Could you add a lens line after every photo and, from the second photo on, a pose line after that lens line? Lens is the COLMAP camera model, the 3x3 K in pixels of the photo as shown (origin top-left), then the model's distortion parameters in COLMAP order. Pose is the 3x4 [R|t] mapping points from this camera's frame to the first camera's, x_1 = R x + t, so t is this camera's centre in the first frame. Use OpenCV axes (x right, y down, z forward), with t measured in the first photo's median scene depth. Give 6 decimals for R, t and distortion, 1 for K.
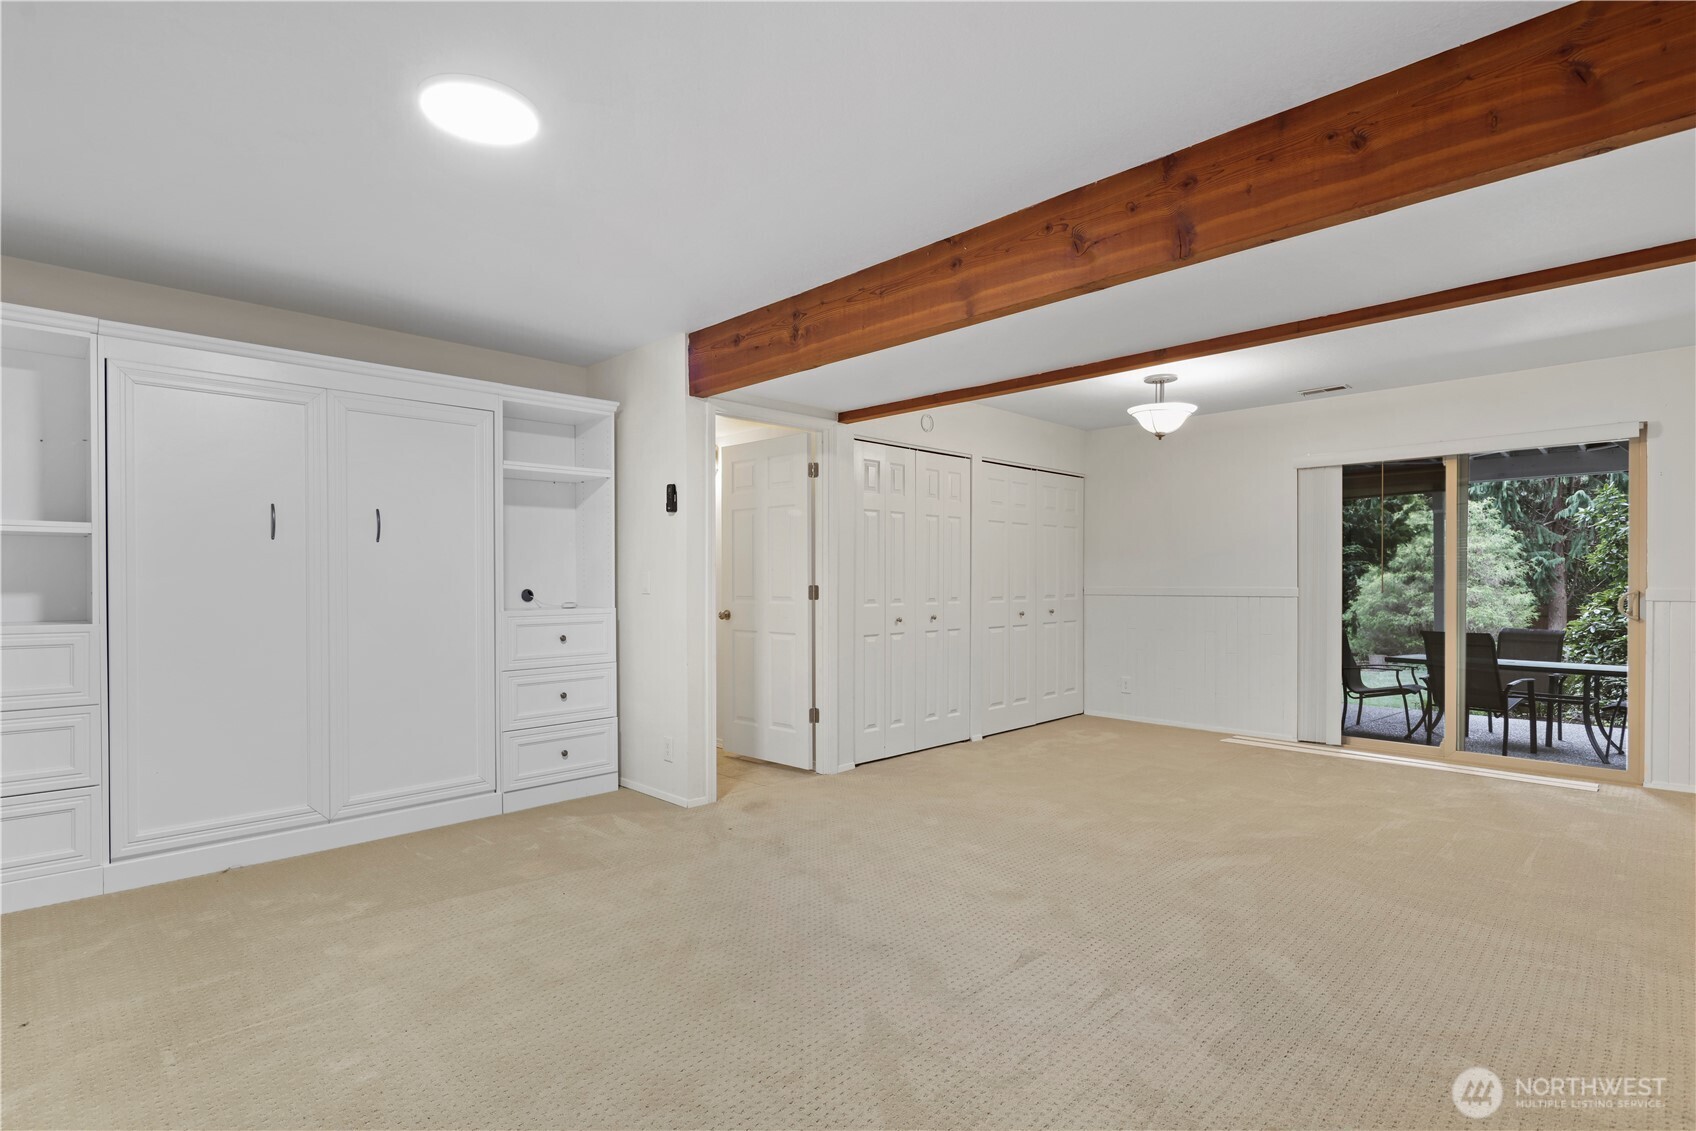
lens RADIAL K [[831.1, 0, 848.0], [0, 831.1, 564.0], [0, 0, 1]] dist [0.006110, -0.004178]
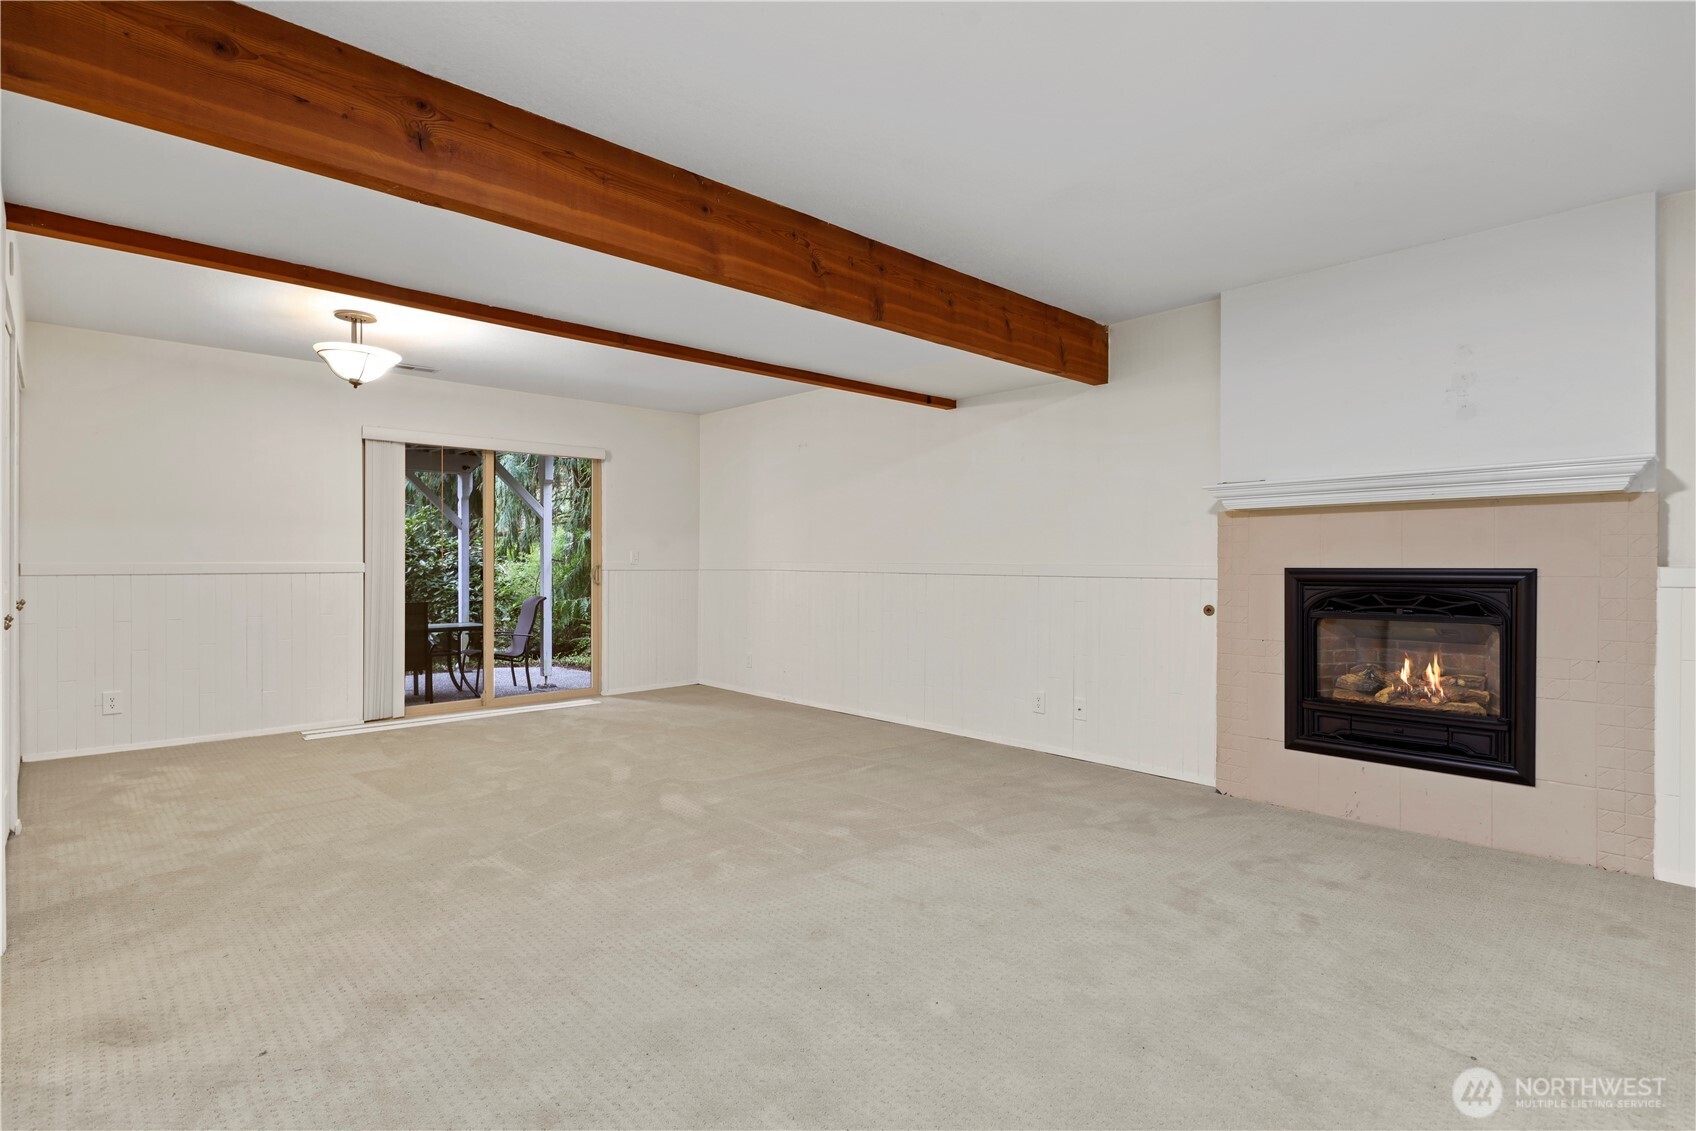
lens RADIAL K [[831.1, 0, 843.9], [0, 831.1, 555.1], [0, 0, 1]] dist [0.006110, -0.004178]
pose [[0.028342, 0.006473, 0.999577, -0.791130], [-0.021959, 0.999742, -0.005852, 0.025448], [-0.999357, -0.021784, 0.028477, 0.816559]]
